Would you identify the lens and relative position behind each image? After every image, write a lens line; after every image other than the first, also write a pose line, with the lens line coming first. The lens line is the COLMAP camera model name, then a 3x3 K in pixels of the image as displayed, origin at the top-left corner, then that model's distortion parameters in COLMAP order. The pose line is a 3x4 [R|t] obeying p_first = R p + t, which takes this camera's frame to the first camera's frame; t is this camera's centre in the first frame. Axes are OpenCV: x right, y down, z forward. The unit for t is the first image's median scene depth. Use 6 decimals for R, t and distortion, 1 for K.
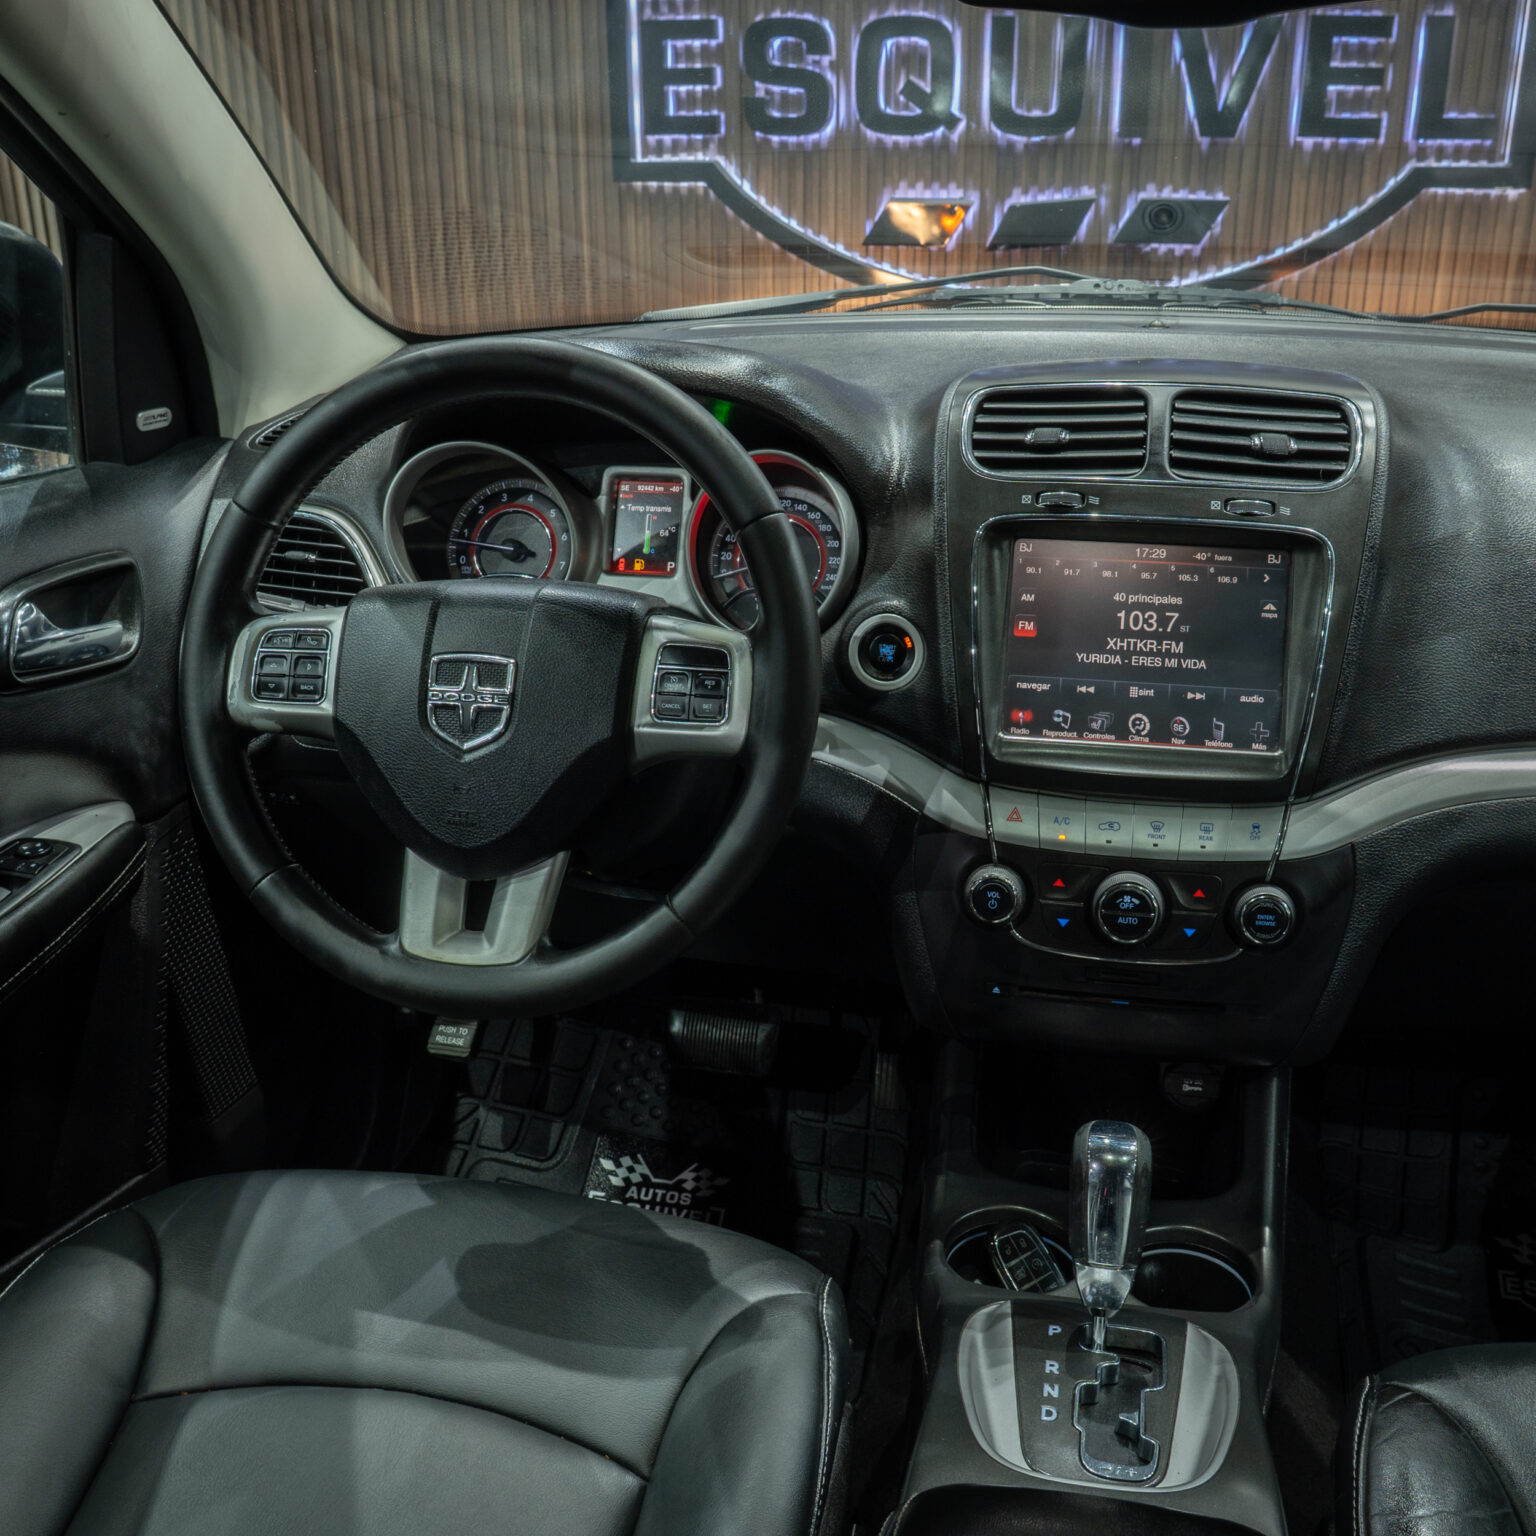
lens RADIAL K [[1630.9, 0, 768.7], [0, 1630.9, 815.0], [0, 0, 1]] dist [-0.064975, 0.014926]
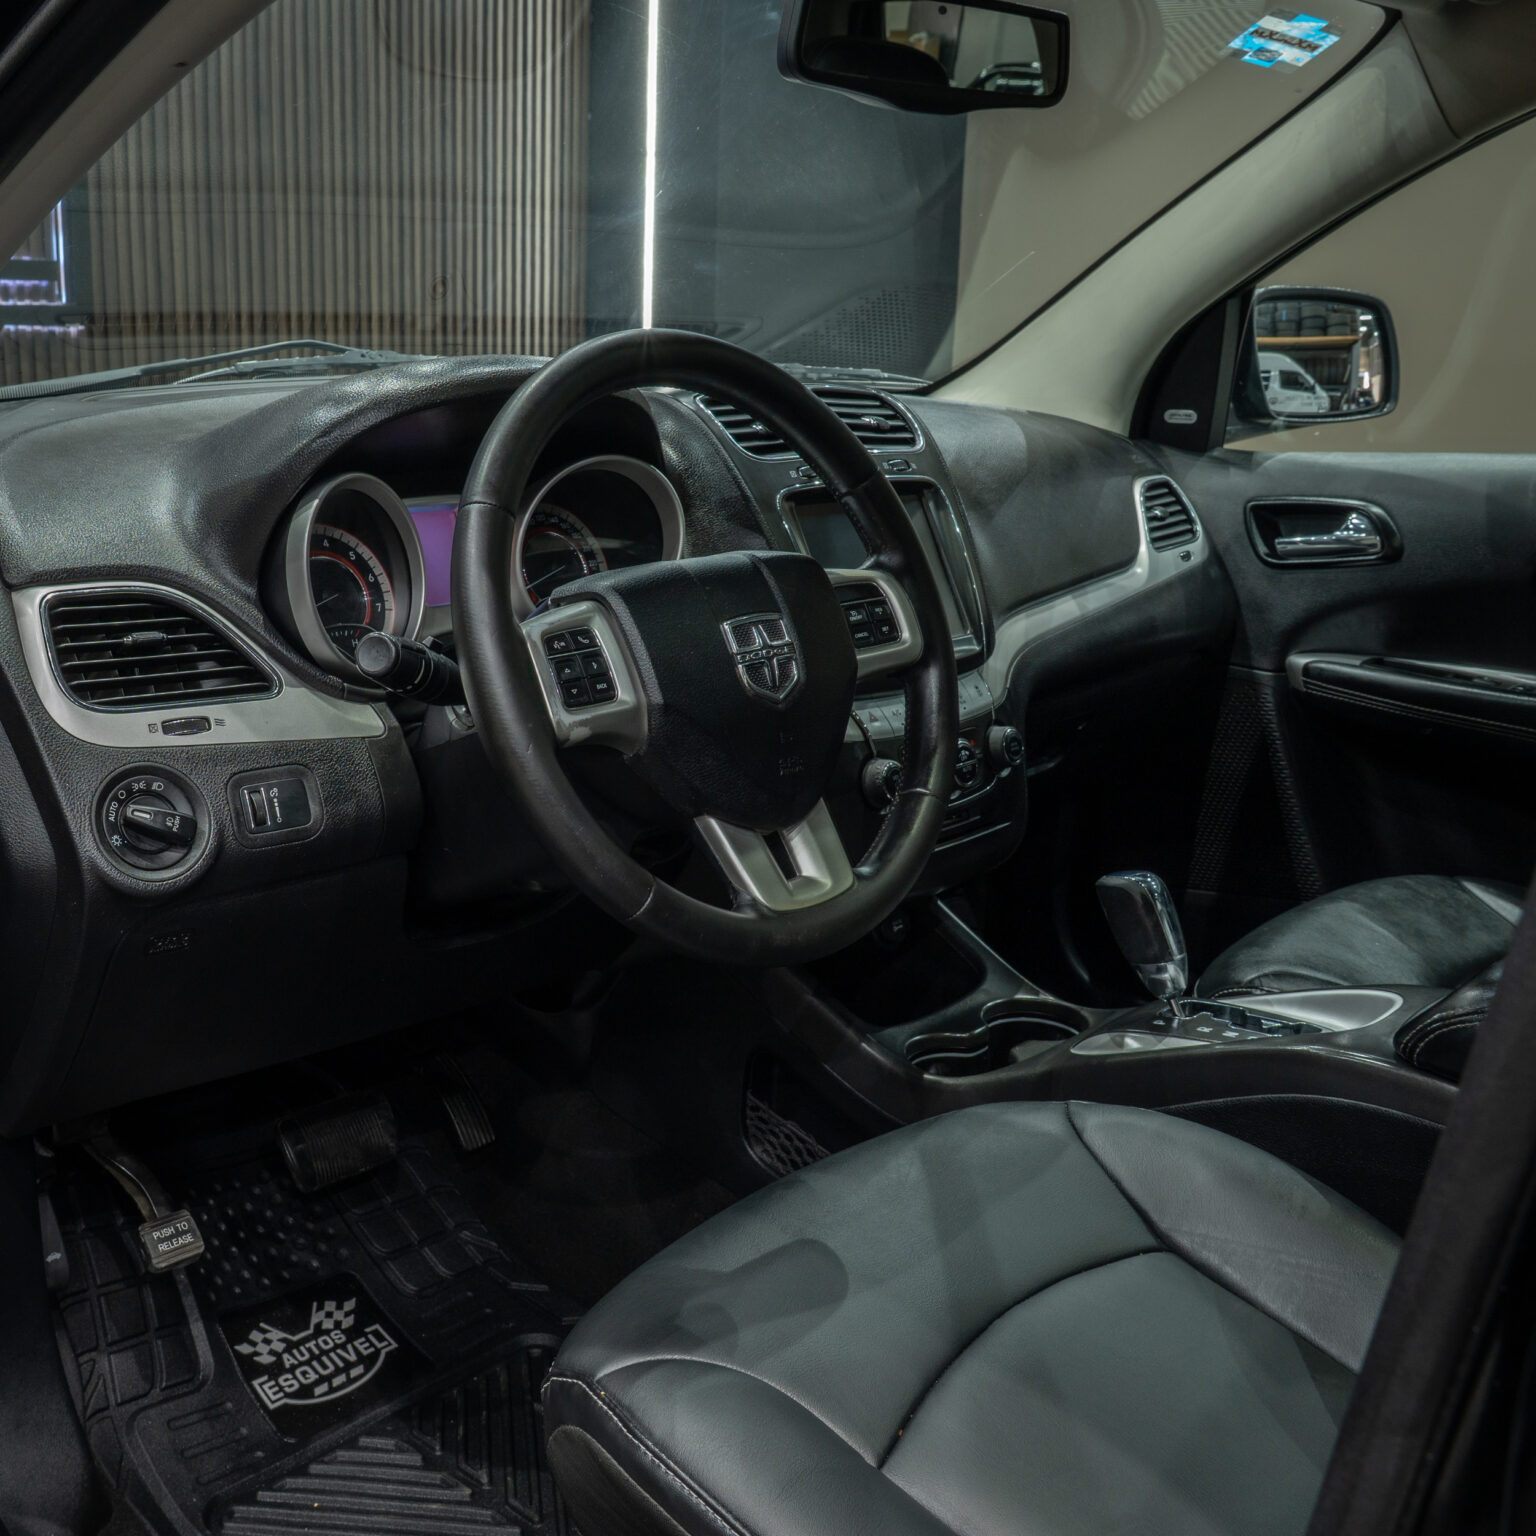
lens RADIAL K [[1619.0, 0, 768.0], [0, 1619.0, 768.0], [0, 0, 1]] dist [-0.061213, -0.016085]
pose [[0.520490, -0.202362, 0.829542, -0.584439], [0.305867, 0.951228, 0.040133, -0.023275], [-0.797205, 0.232840, 0.557000, 0.246985]]
